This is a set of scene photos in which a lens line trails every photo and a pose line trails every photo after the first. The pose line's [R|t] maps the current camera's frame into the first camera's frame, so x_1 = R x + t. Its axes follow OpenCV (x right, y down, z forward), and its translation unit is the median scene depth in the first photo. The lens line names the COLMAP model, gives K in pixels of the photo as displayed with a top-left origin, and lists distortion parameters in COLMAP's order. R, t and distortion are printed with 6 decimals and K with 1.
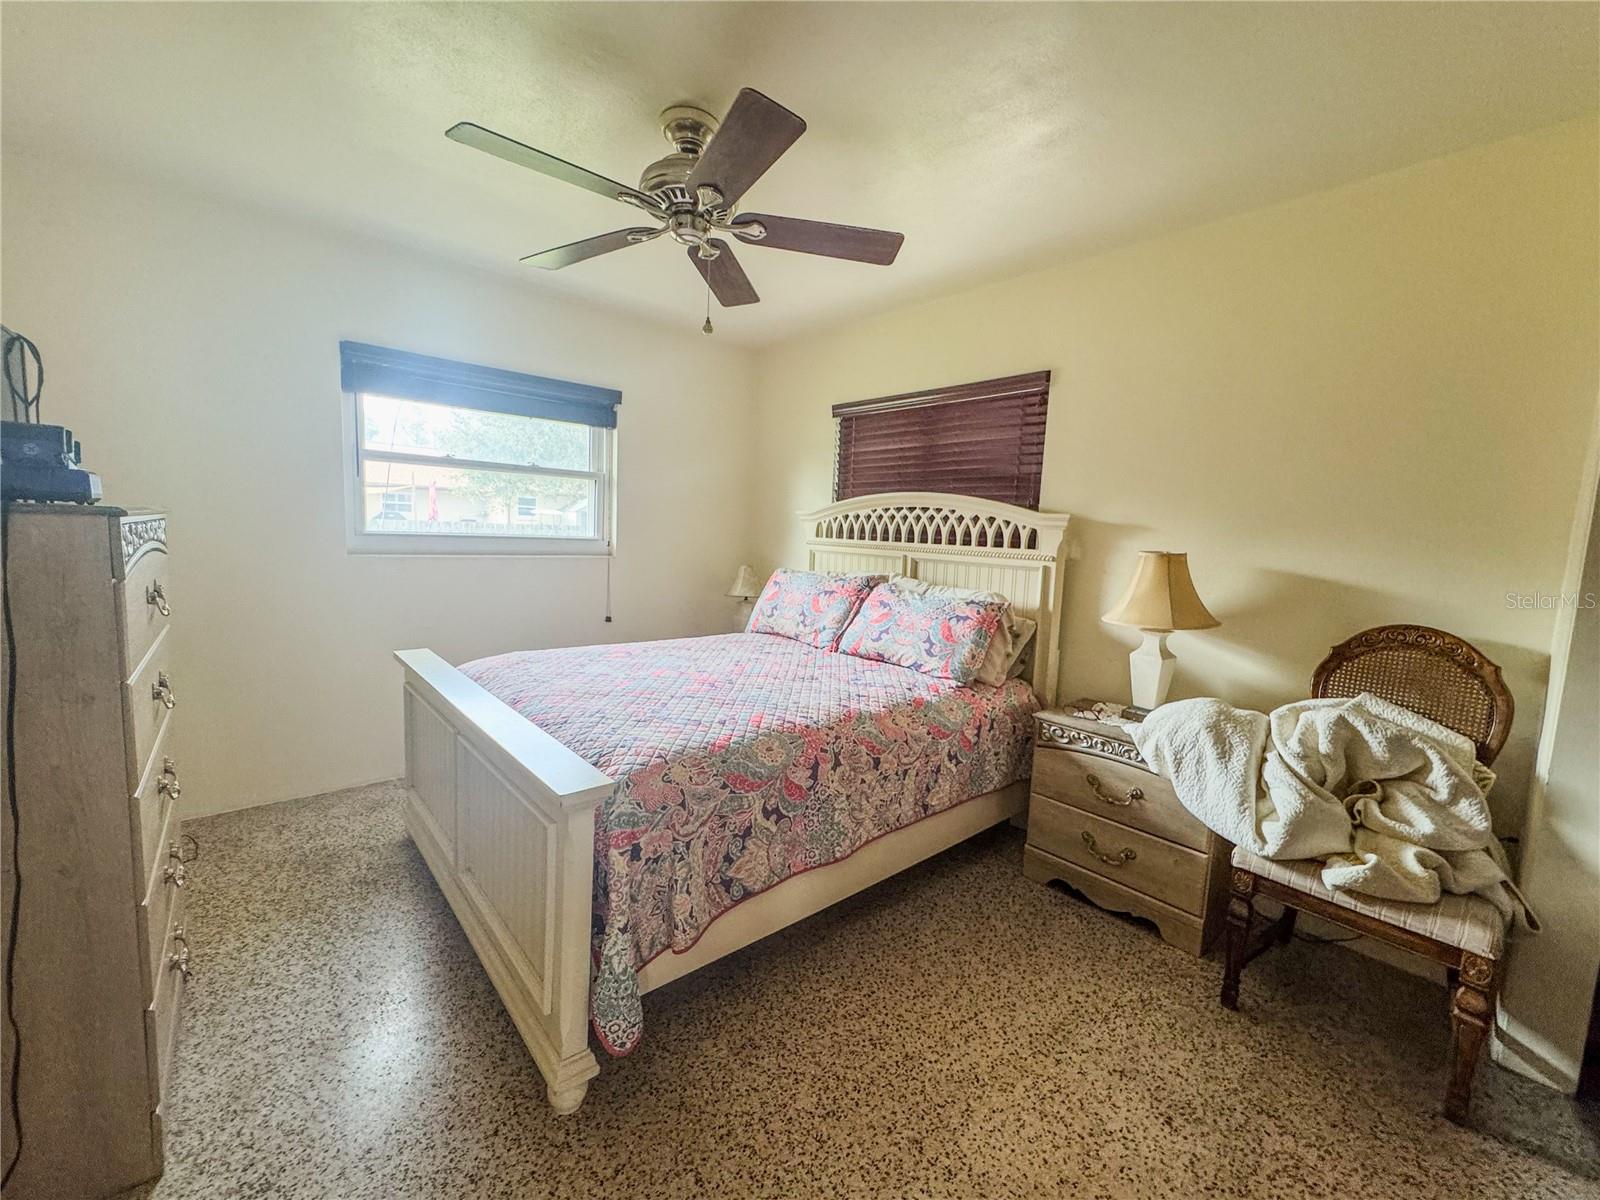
lens RADIAL K [[645.3, 0, 806.7], [0, 645.3, 596.5], [0, 0, 1]] dist [-0.001266, 0.000558]
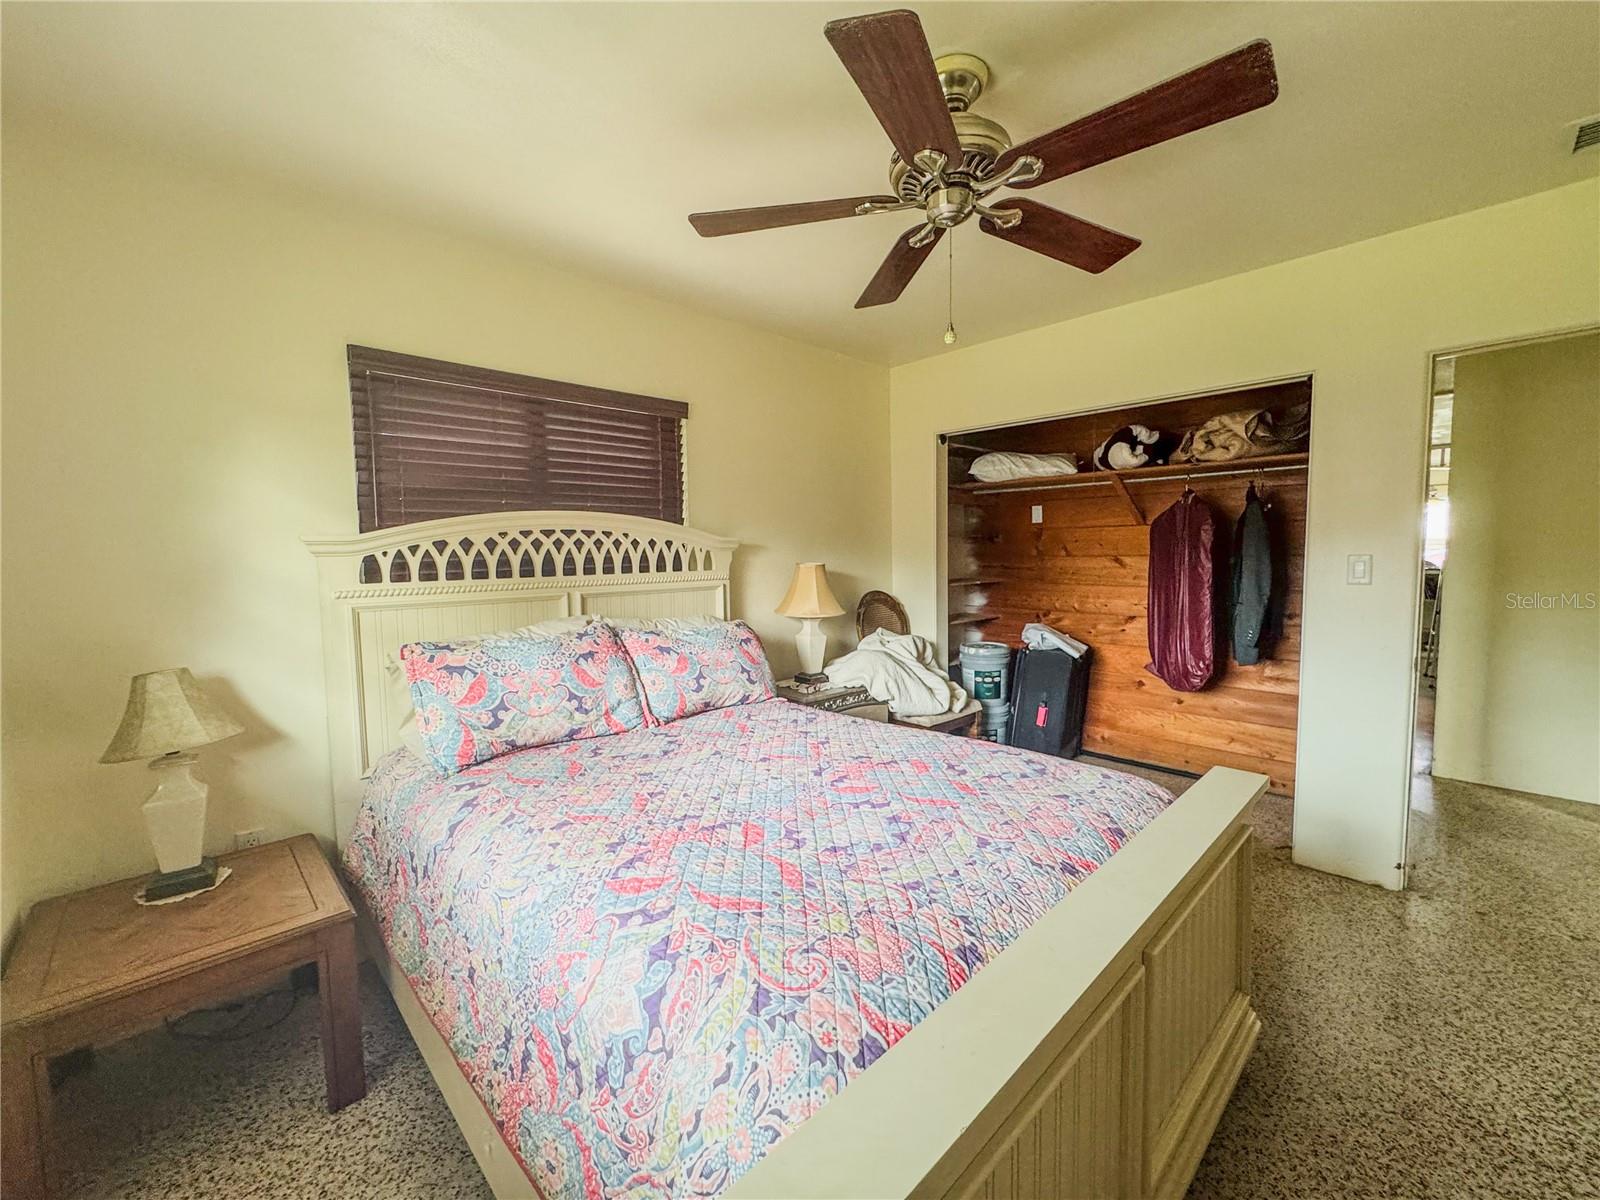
lens RADIAL K [[645.3, 0, 806.5], [0, 645.3, 598.3], [0, 0, 1]] dist [-0.001266, 0.000558]
pose [[-0.030811, -0.109933, 0.993461, -0.652911], [0.123898, 0.985848, 0.112933, -0.115196], [-0.991816, 0.126568, -0.016755, 0.780006]]
